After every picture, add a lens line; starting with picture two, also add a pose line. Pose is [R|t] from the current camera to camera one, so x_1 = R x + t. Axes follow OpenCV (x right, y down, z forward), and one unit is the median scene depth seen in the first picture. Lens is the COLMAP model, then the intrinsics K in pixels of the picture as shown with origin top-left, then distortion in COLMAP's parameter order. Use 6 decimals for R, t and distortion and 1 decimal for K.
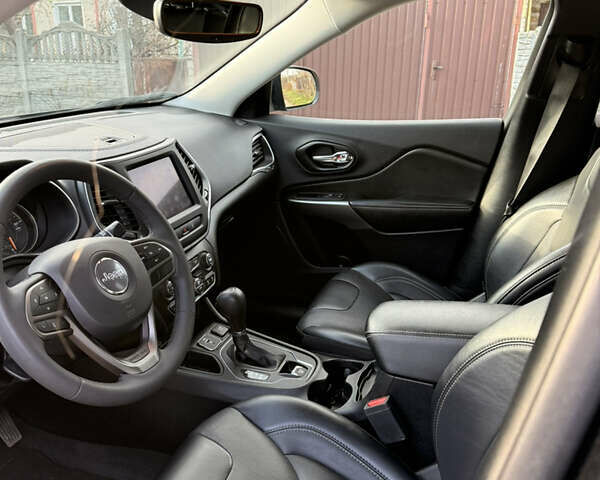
lens RADIAL K [[503.4, 0, 300.0], [0, 503.4, 240.0], [0, 0, 1]] dist [0.085186, -0.214805]
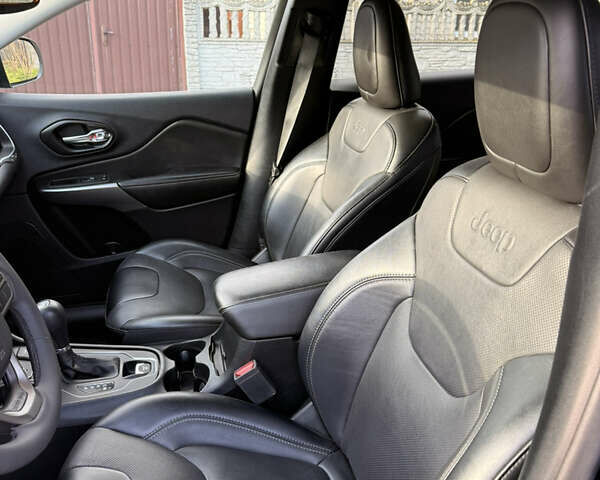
lens RADIAL K [[503.4, 0, 300.0], [0, 503.4, 240.0], [0, 0, 1]] dist [0.085186, -0.214805]
pose [[0.841462, -0.193037, 0.504657, -0.129786], [0.163029, 0.981180, 0.103479, -0.017274], [-0.515135, -0.004800, 0.857096, 0.029034]]
